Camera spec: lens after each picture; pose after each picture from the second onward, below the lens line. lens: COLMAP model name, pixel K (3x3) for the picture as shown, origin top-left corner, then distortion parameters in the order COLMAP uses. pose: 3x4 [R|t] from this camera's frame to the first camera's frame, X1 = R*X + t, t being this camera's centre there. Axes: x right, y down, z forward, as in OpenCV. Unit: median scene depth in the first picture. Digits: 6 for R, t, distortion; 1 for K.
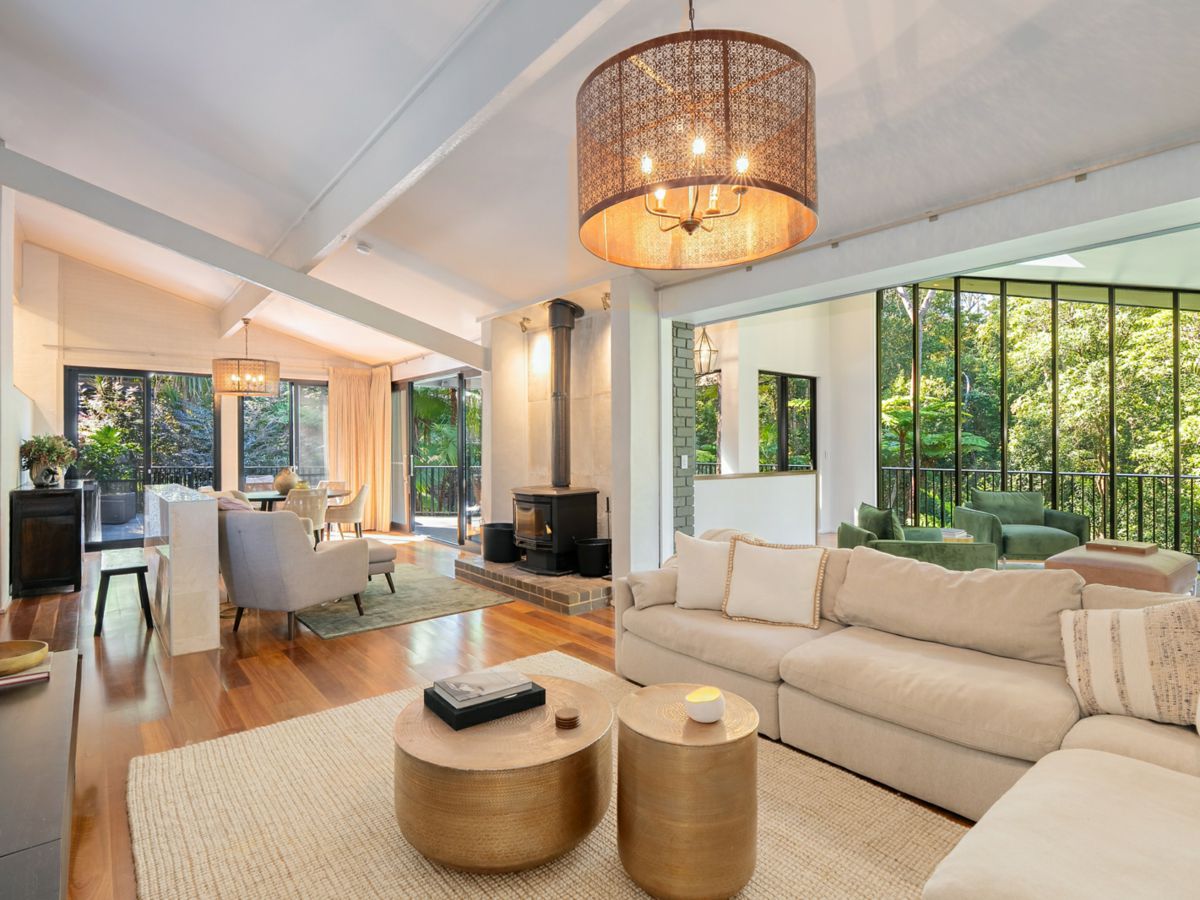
lens RADIAL K [[616.9, 0, 598.7], [0, 616.9, 451.5], [0, 0, 1]] dist [-0.002501, -0.000003]
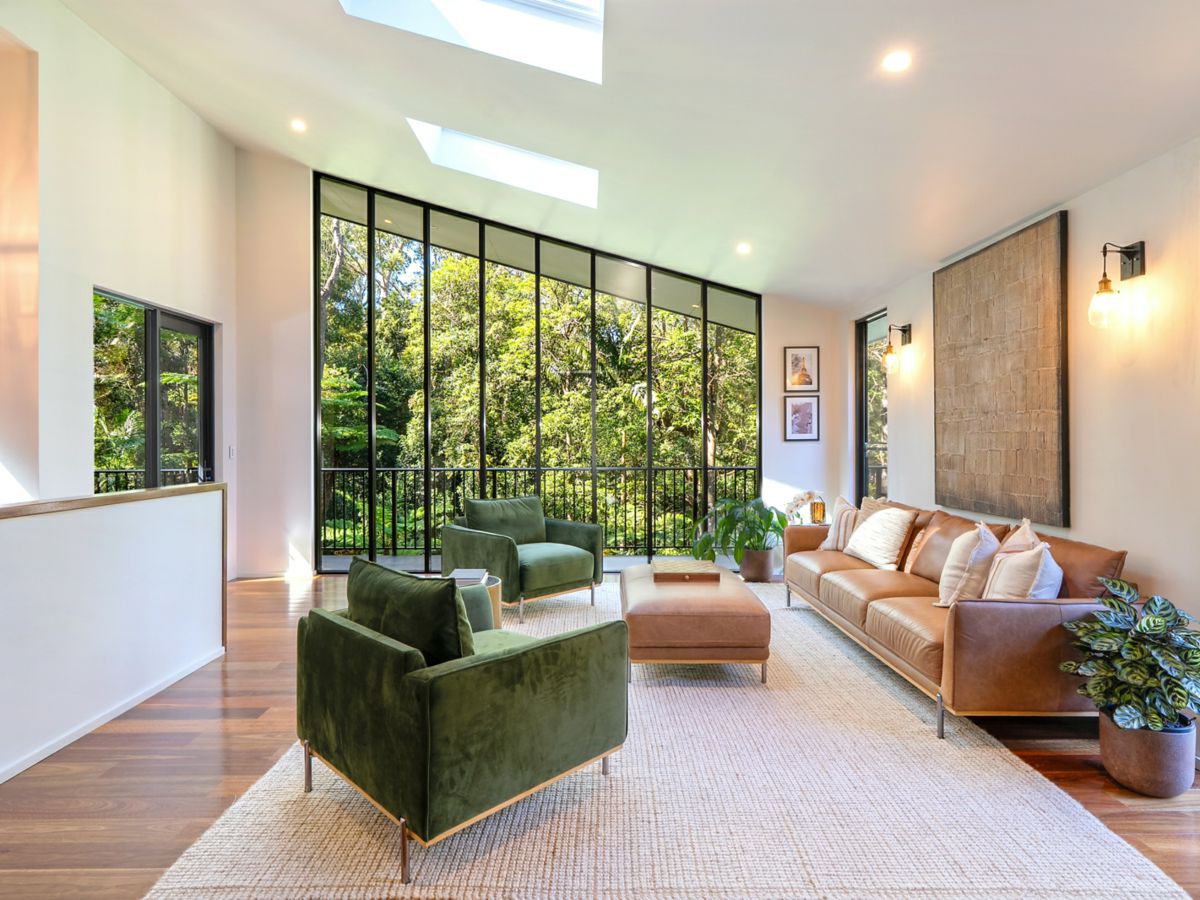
lens RADIAL K [[657.0, 0, 599.2], [0, 657.0, 443.1], [0, 0, 1]] dist [-0.005005, -0.000842]
pose [[0.628445, -0.006574, 0.777826, 0.072157], [0.011035, 0.999939, -0.000464, -0.000117], [-0.777776, 0.008875, 0.628479, 0.243106]]
